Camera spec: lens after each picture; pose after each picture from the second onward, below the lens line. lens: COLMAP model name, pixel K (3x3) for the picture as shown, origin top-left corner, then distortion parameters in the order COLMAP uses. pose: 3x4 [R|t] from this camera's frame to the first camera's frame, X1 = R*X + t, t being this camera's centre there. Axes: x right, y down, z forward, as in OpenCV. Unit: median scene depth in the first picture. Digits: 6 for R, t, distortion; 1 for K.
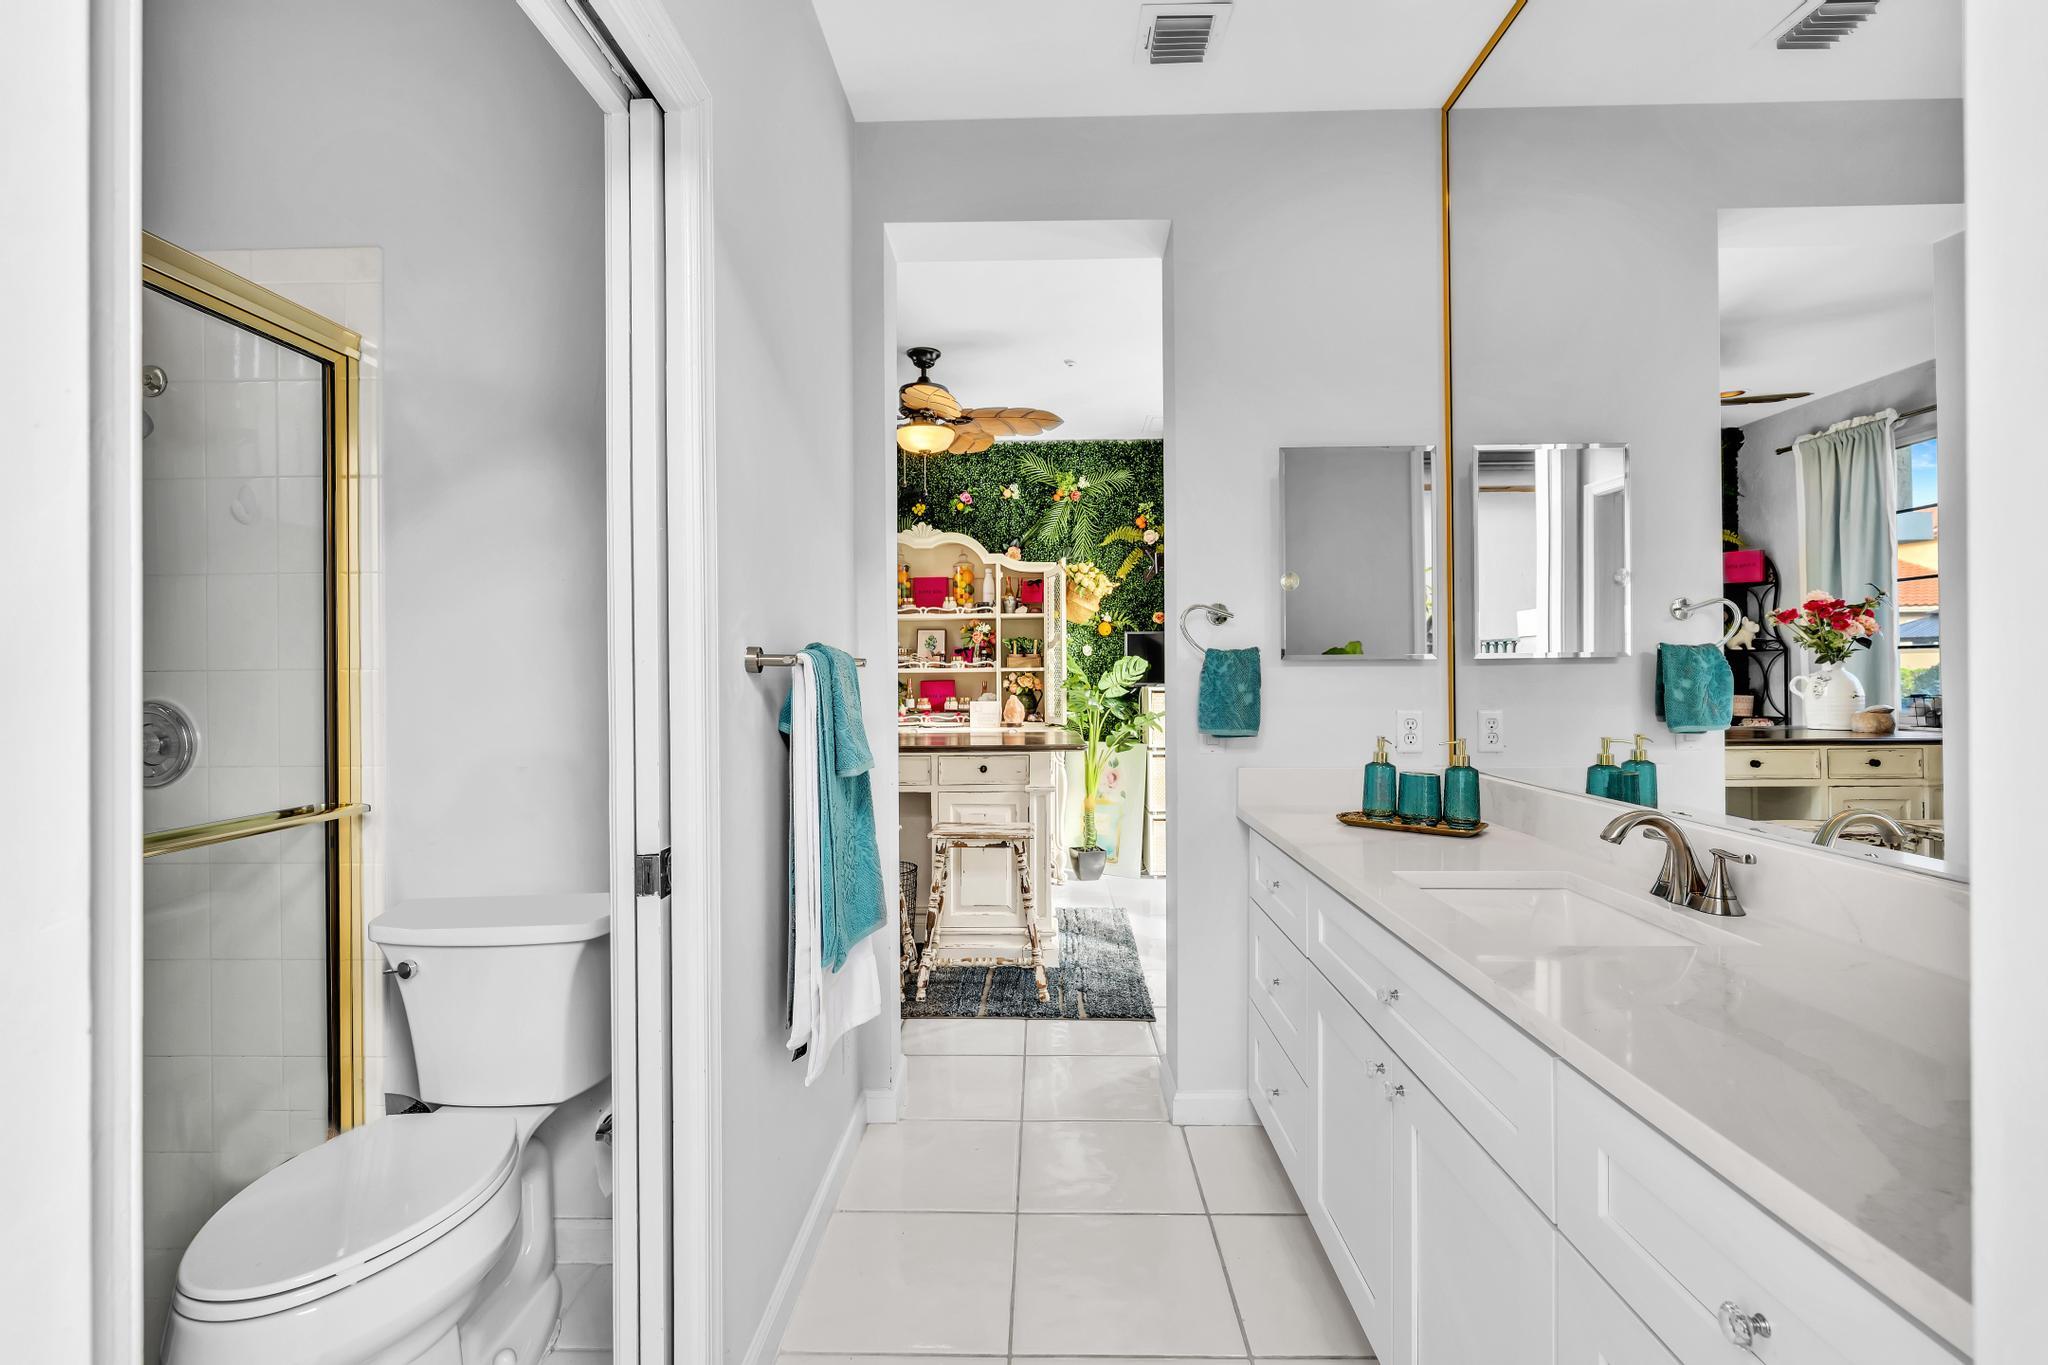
lens RADIAL K [[926.8, 0, 1024.0], [0, 926.8, 682.5], [0, 0, 1]] dist [0.001496, 0.000501]
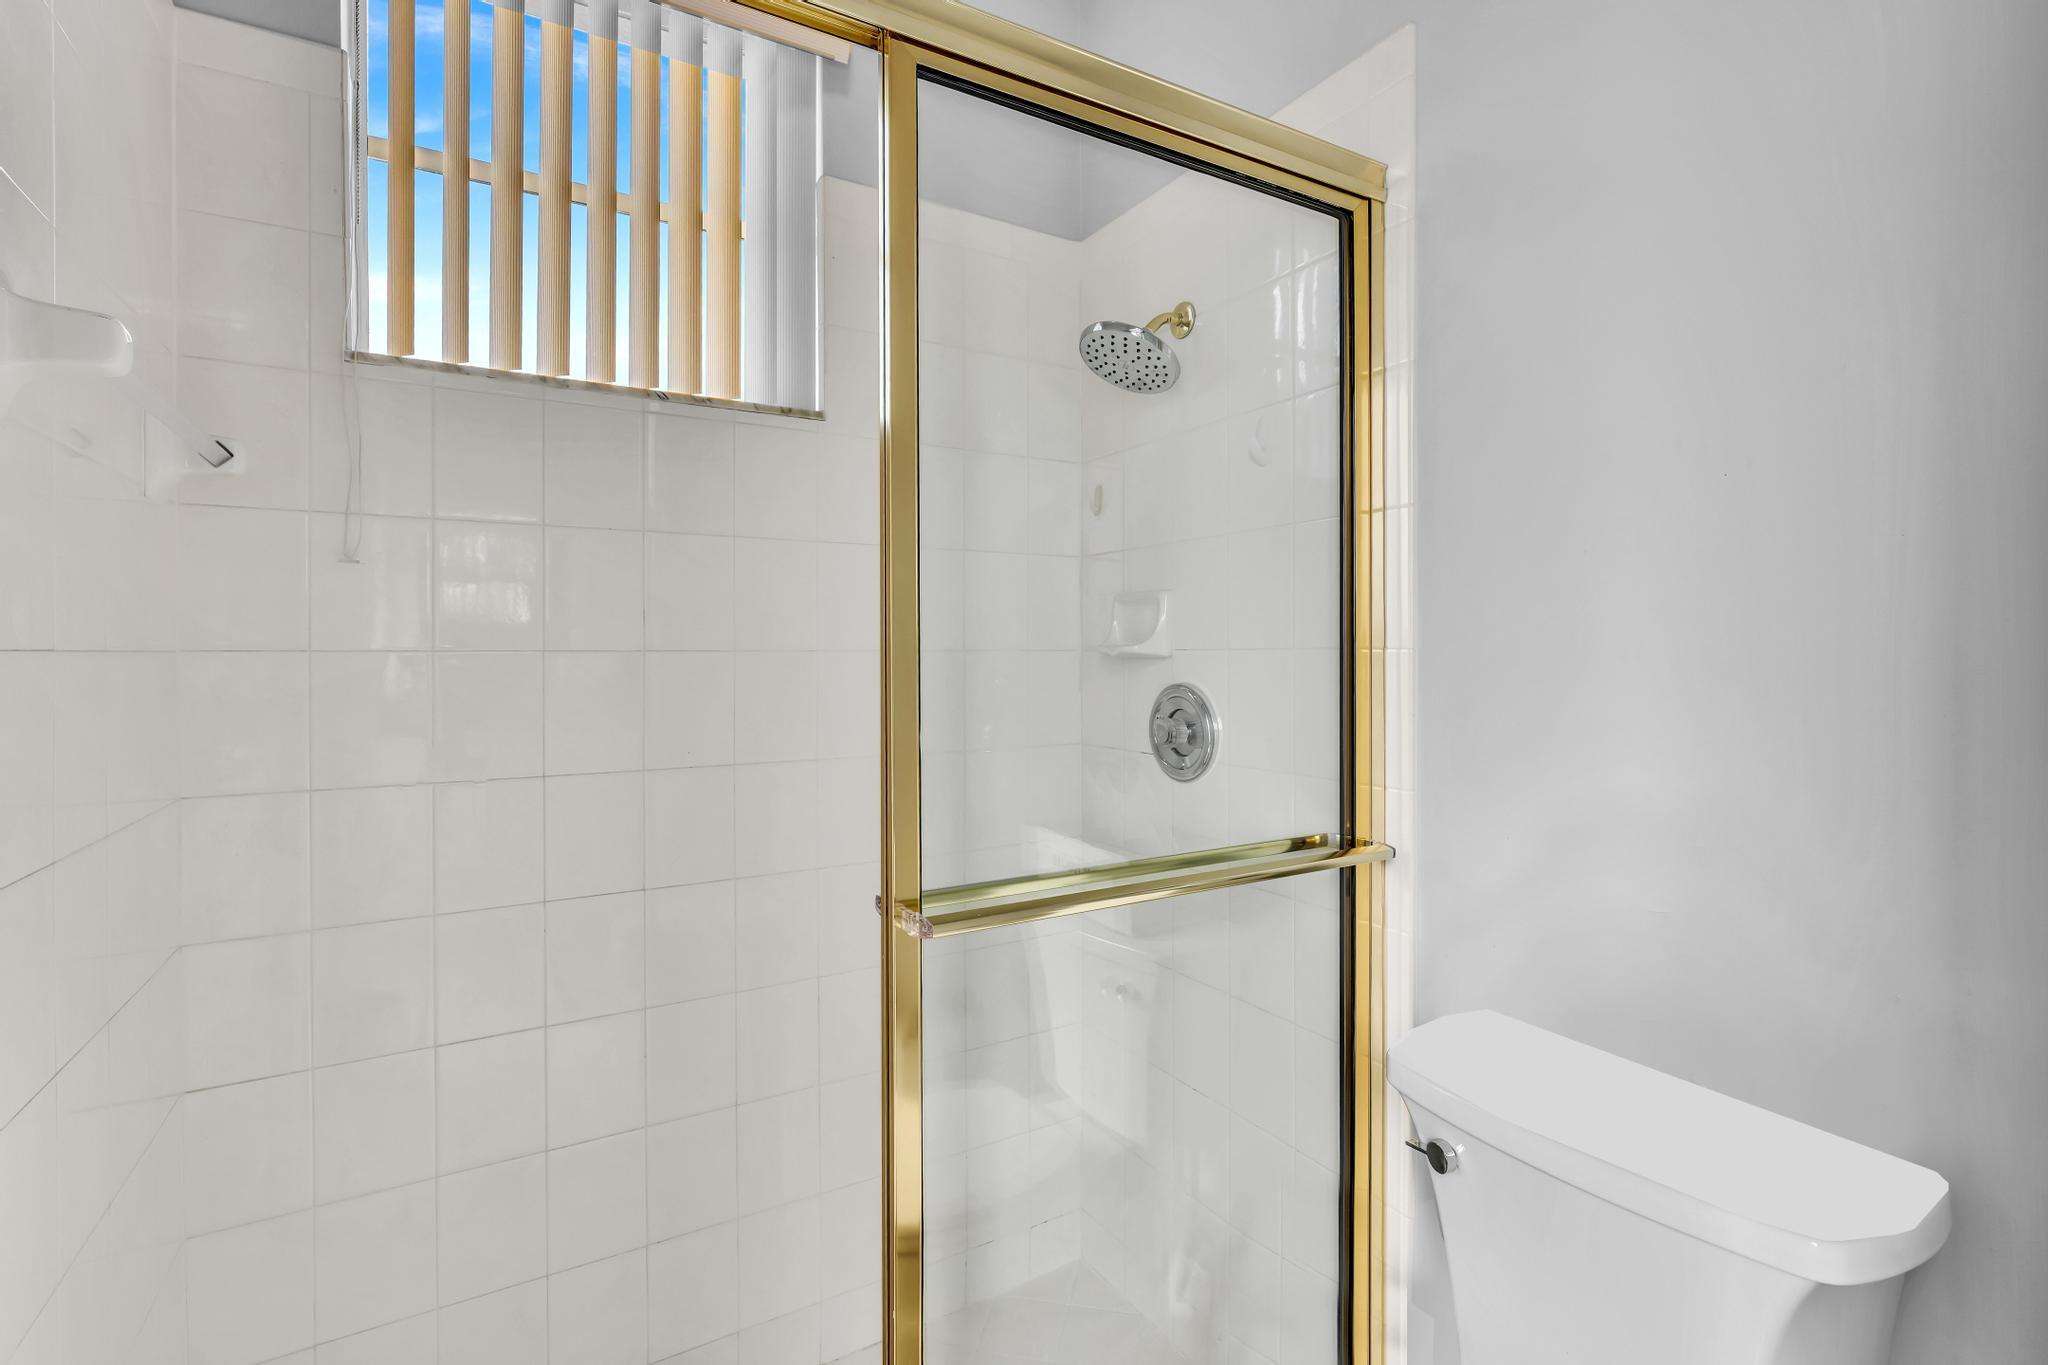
lens RADIAL K [[957.6, 0, 1023.3], [0, 957.6, 653.4], [0, 0, 1]] dist [-0.015565, 0.000083]
pose [[0.548409, 0.008320, -0.836169, -0.268351], [-0.001797, 0.999960, 0.008771, -0.016310], [0.836208, -0.003307, 0.548402, 0.385254]]
